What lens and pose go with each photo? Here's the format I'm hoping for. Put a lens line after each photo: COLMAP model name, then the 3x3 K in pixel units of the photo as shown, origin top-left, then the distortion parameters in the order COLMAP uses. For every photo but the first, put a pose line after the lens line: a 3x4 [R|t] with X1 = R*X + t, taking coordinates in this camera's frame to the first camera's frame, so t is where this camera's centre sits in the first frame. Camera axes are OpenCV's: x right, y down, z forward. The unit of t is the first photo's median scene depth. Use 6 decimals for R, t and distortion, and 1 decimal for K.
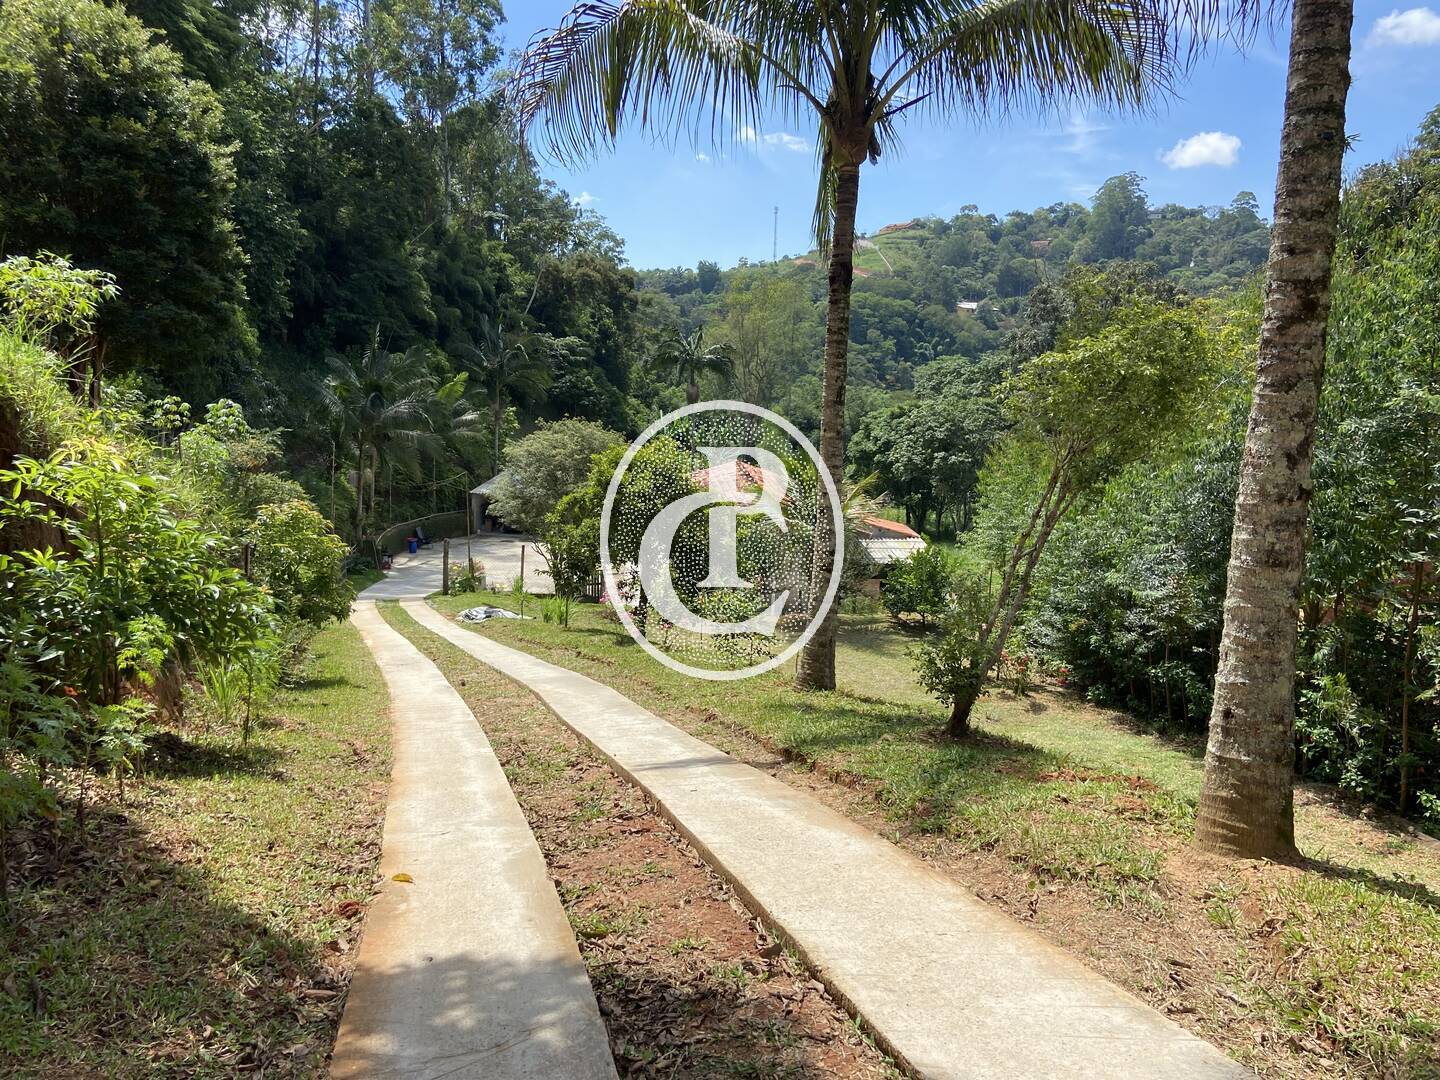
lens RADIAL K [[1084.3, 0, 720.0], [0, 1084.3, 540.0], [0, 0, 1]] dist [0.139271, -0.166384]
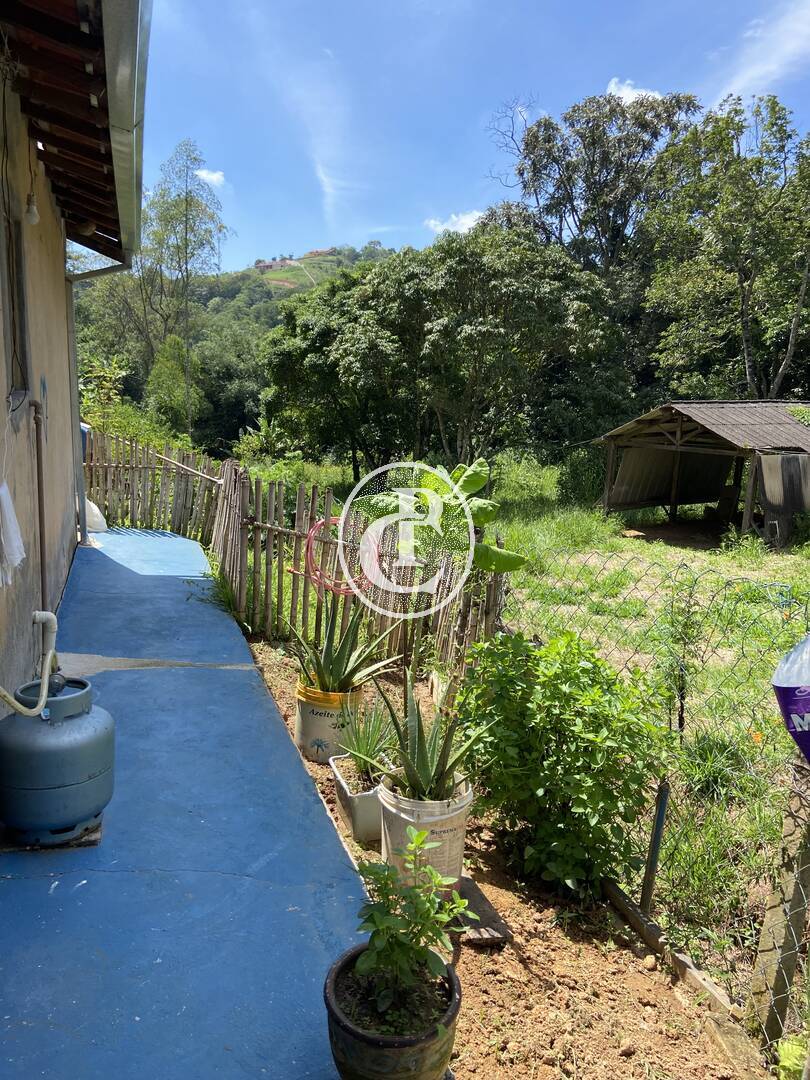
lens RADIAL K [[813.2, 0, 405.0], [0, 813.2, 540.0], [0, 0, 1]] dist [0.139271, -0.166384]
pose [[0.966524, -0.028681, 0.254969, 0.080245], [0.018838, 0.998983, 0.040965, 0.001977], [-0.255884, -0.034791, 0.966081, 0.564943]]
